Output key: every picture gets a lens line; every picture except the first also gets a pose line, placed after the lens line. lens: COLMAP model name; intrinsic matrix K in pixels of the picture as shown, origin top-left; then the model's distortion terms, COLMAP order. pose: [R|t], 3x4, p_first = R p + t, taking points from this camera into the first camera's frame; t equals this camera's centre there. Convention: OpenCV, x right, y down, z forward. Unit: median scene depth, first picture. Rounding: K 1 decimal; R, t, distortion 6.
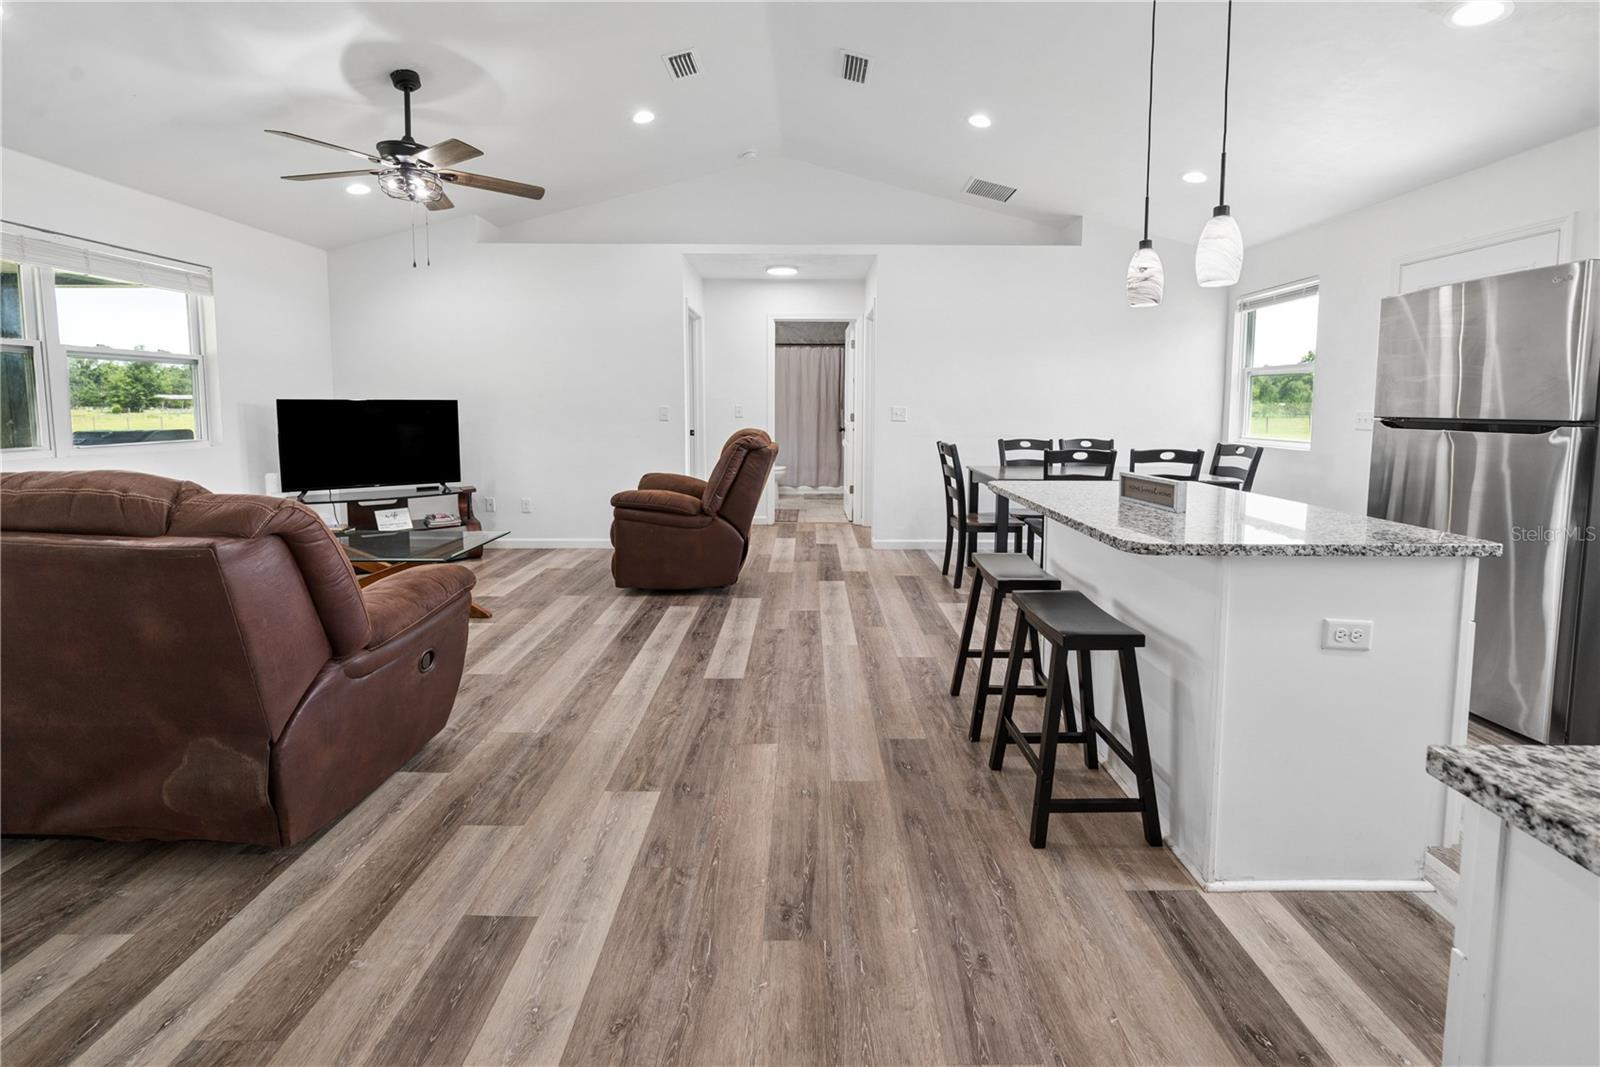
lens RADIAL K [[664.0, 0, 794.1], [0, 664.0, 457.5], [0, 0, 1]] dist [-0.000895, -0.000069]
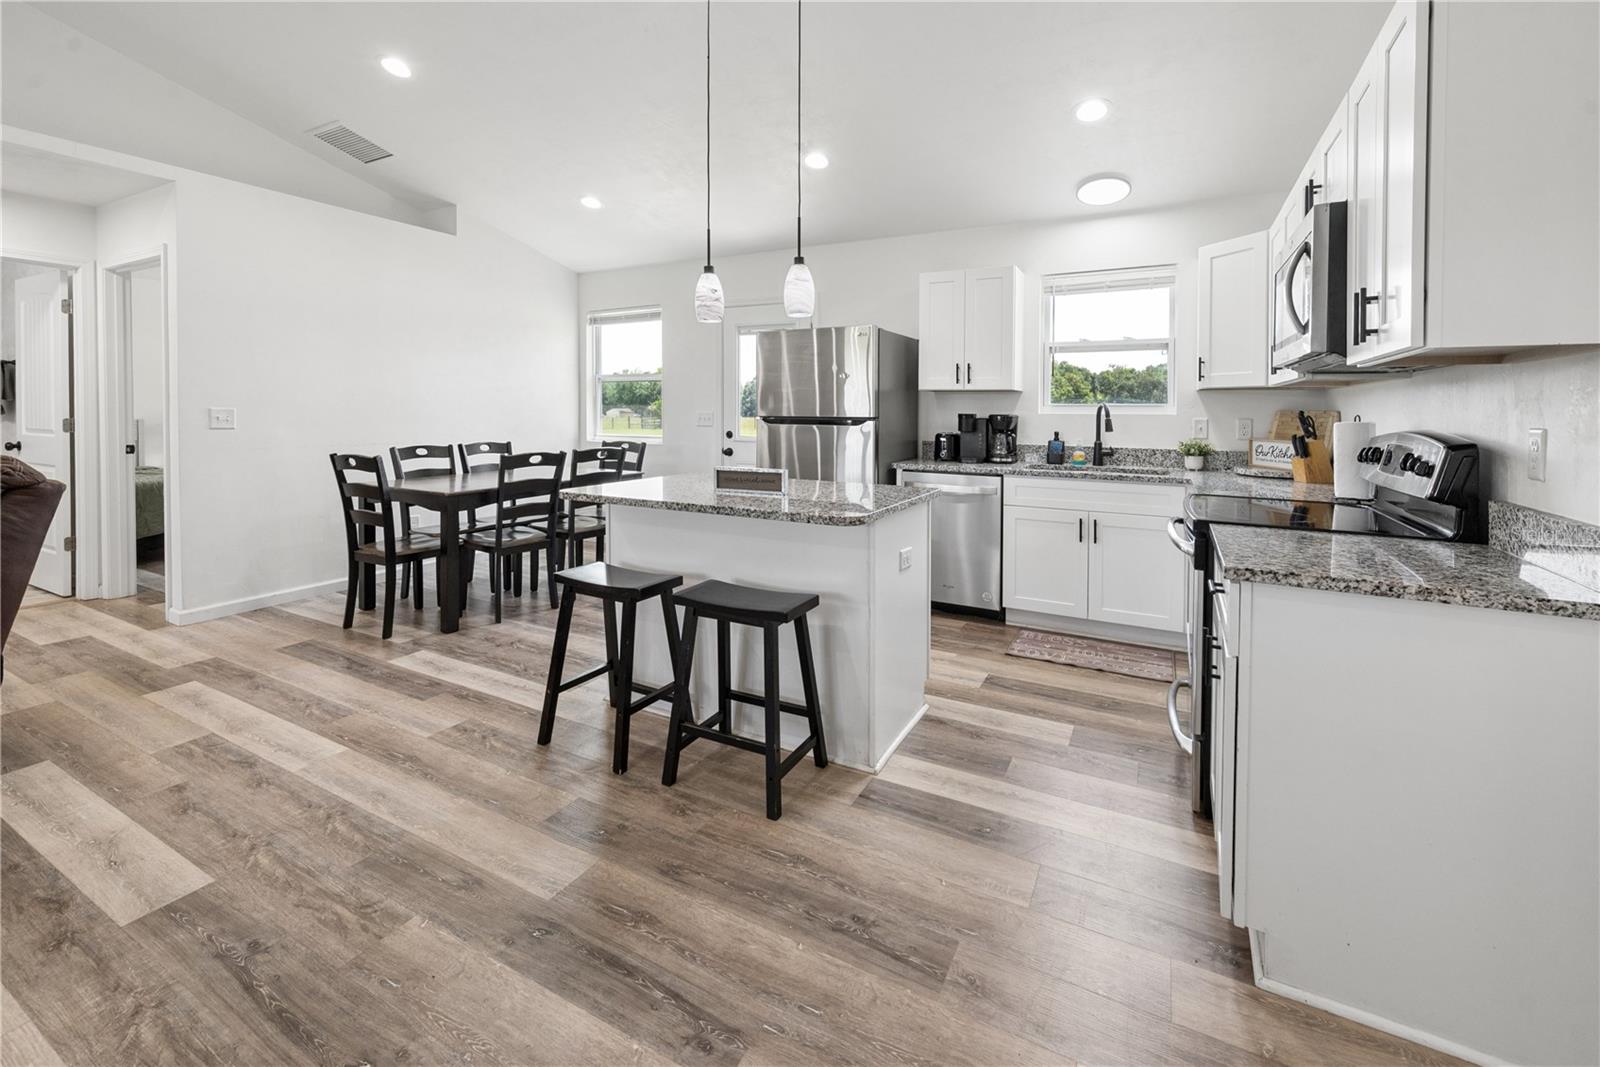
lens RADIAL K [[687.4, 0, 804.7], [0, 687.4, 422.1], [0, 0, 1]] dist [-0.000920, -0.000337]
pose [[0.459897, -0.015832, 0.887831, -0.402804], [0.065311, 0.997736, -0.016039, -0.021826], [-0.885567, 0.065361, 0.459890, 0.277729]]
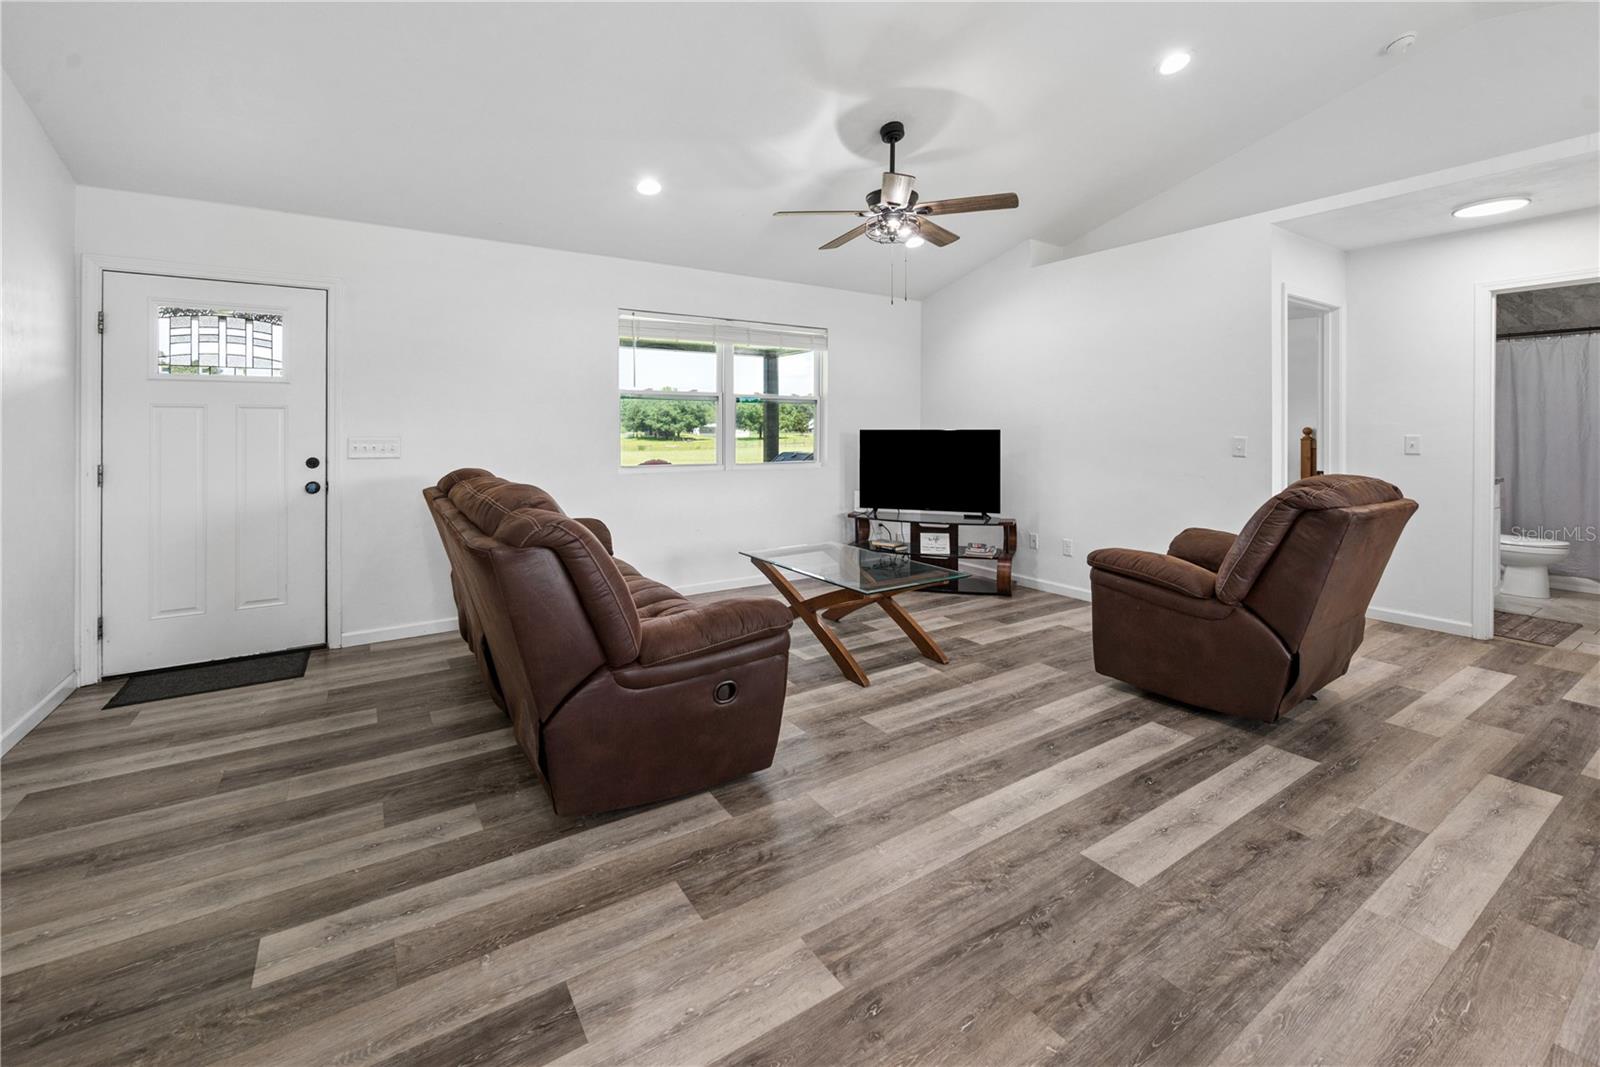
lens RADIAL K [[665.7, 0, 801.0], [0, 665.7, 435.6], [0, 0, 1]] dist [-0.000502, -0.000436]
pose [[0.560882, 0.004169, -0.827885, 0.282203], [-0.064615, 0.997157, -0.038754, -0.041502], [0.825370, 0.075231, 0.559557, 0.412100]]
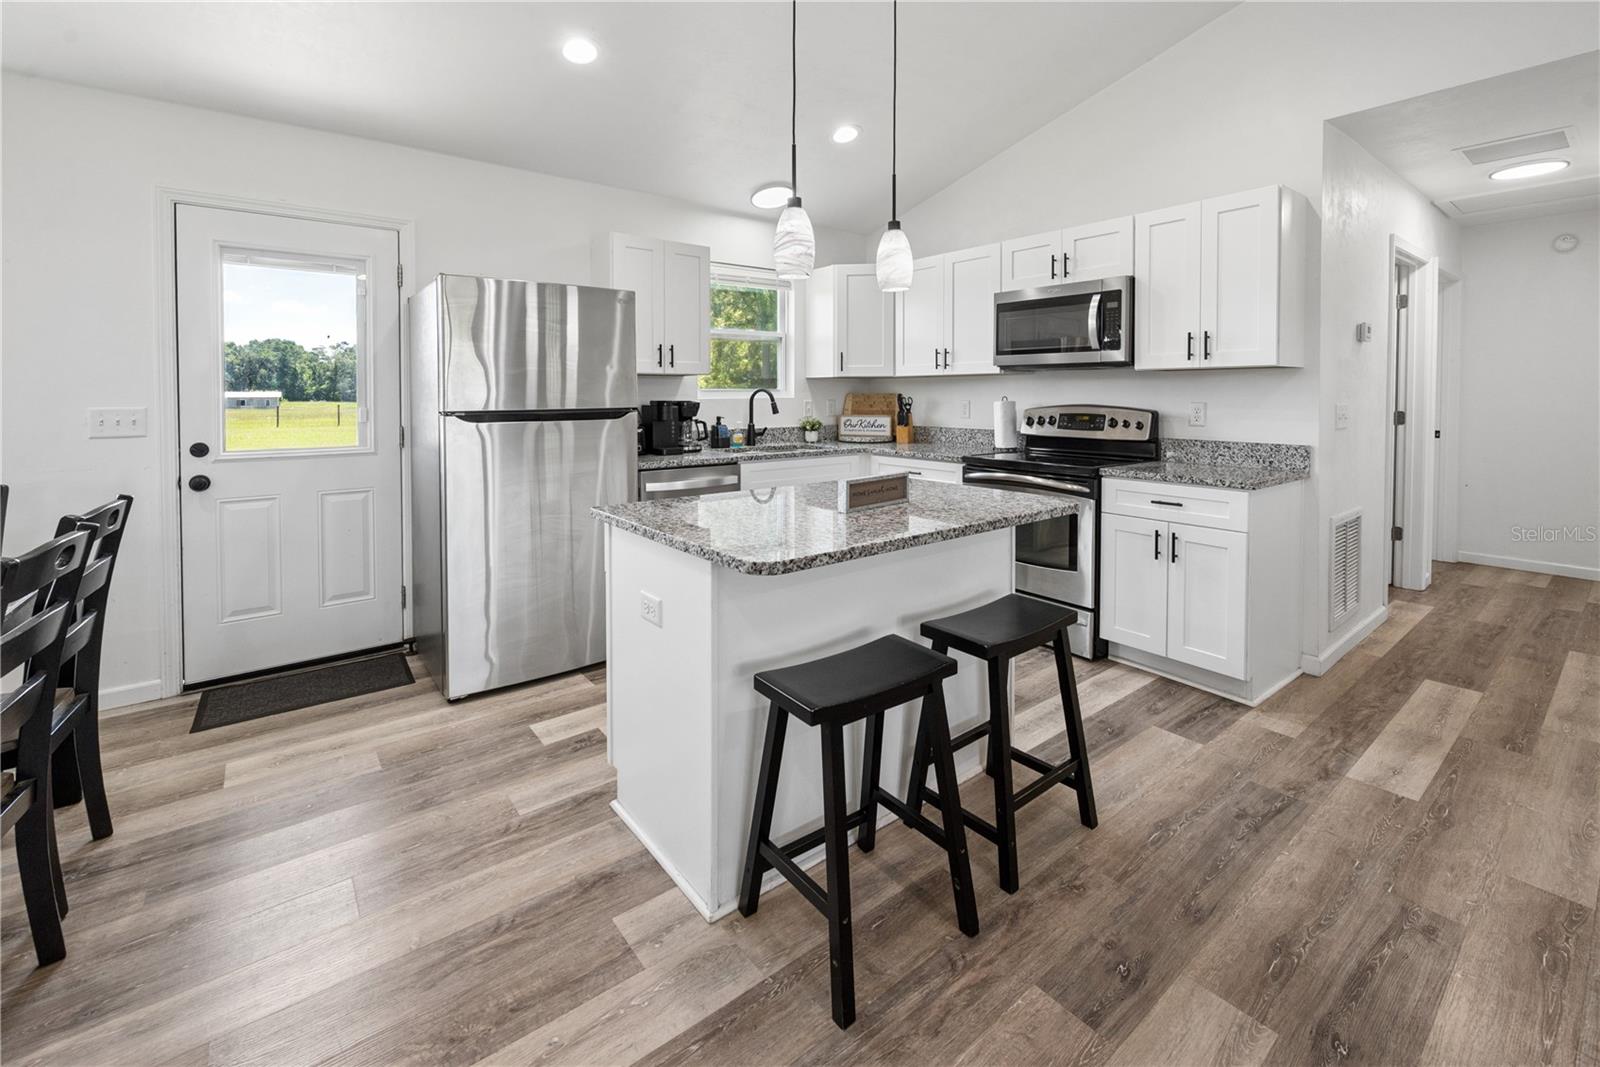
lens RADIAL K [[689.0, 0, 802.2], [0, 689.0, 401.8], [0, 0, 1]] dist [-0.000086, -0.000112]
pose [[-0.637176, -0.012969, 0.770609, -0.113636], [0.062823, 0.995657, 0.068701, -0.118607], [-0.768153, 0.092187, -0.633595, 1.347745]]
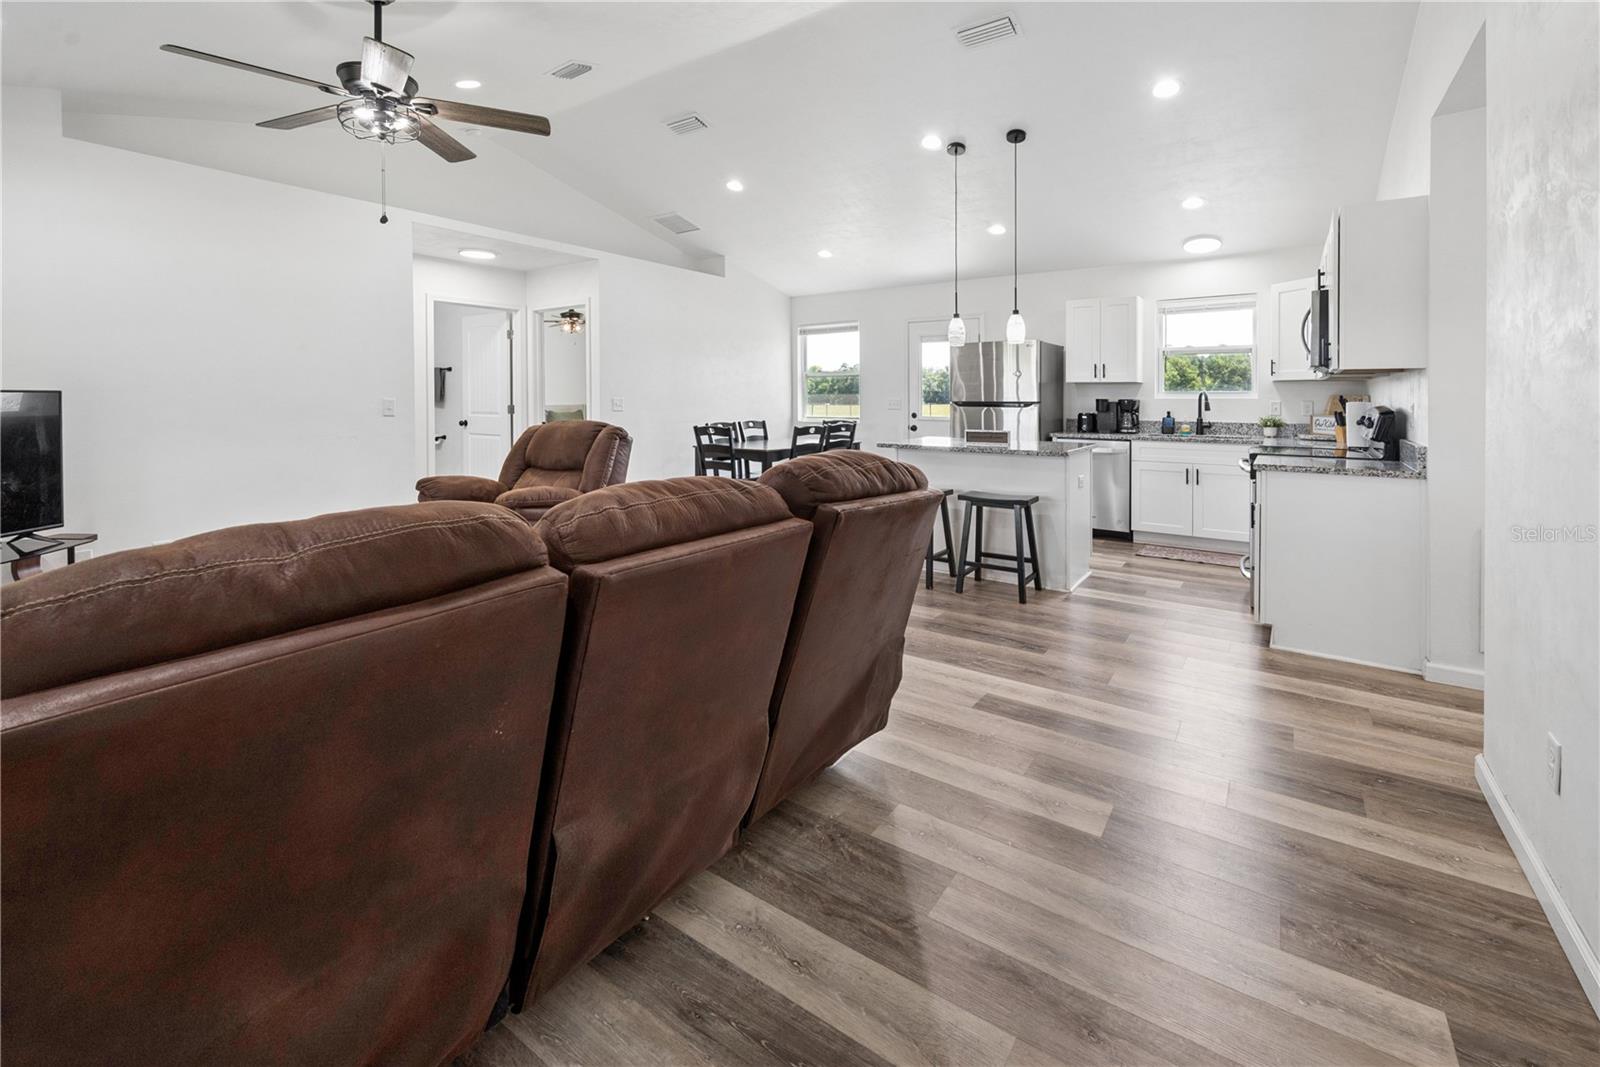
lens RADIAL K [[698.3, 0, 796.4], [0, 698.3, 407.4], [0, 0, 1]] dist [-0.001728, -0.000254]
pose [[0.569954, -0.015174, 0.821536, -1.281850], [0.066575, 0.997395, -0.027766, -0.017506], [-0.818975, 0.070519, 0.569480, 0.191451]]
